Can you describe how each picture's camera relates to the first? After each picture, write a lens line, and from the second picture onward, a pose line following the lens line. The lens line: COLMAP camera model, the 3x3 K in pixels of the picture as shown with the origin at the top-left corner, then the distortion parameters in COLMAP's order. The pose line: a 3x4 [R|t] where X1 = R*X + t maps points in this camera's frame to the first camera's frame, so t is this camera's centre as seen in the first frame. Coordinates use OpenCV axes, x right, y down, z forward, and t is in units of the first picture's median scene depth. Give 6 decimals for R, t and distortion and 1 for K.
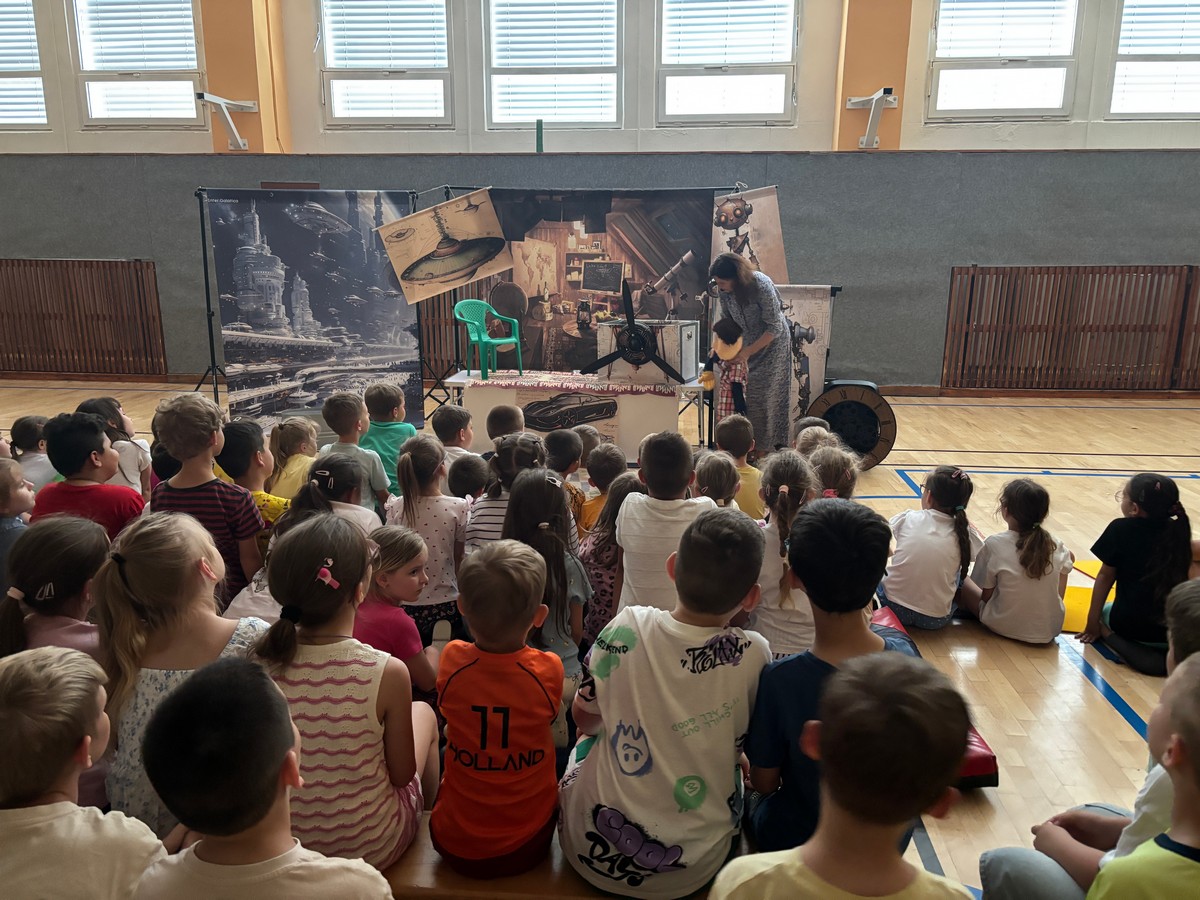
lens RADIAL K [[884.4, 0, 600.0], [0, 884.4, 450.0], [0, 0, 1]] dist [0.076436, -0.109056]
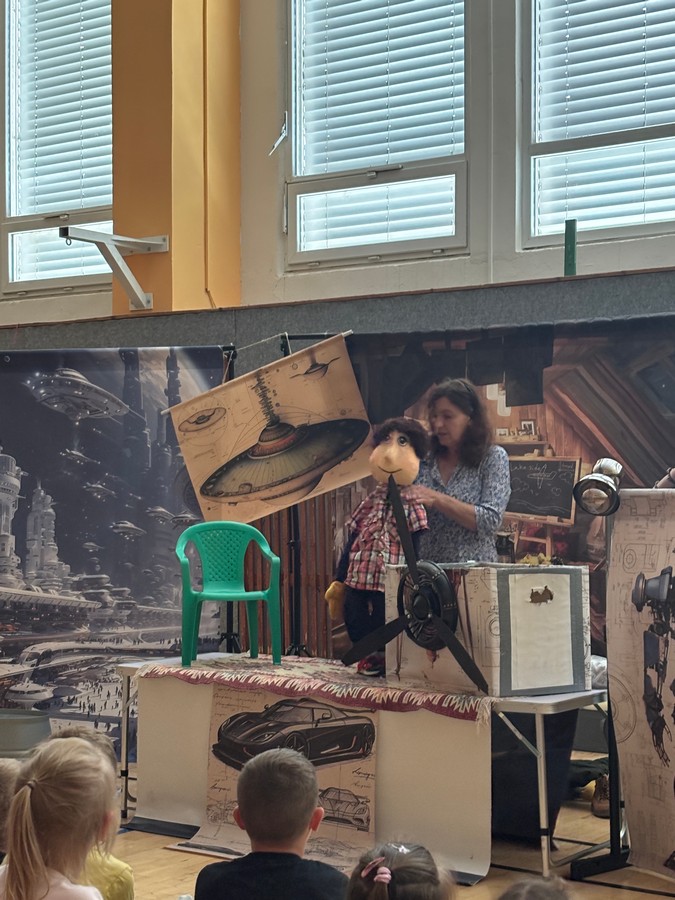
lens RADIAL K [[1569.0, 0, 378.6], [0, 1569.0, 482.2], [0, 0, 1]] dist [0.390739, -2.528491]
pose [[0.863955, -0.006798, -0.503523, 0.382566], [-0.112416, 0.972072, -0.206009, -0.004301], [0.490861, 0.234586, 0.839062, 0.207081]]
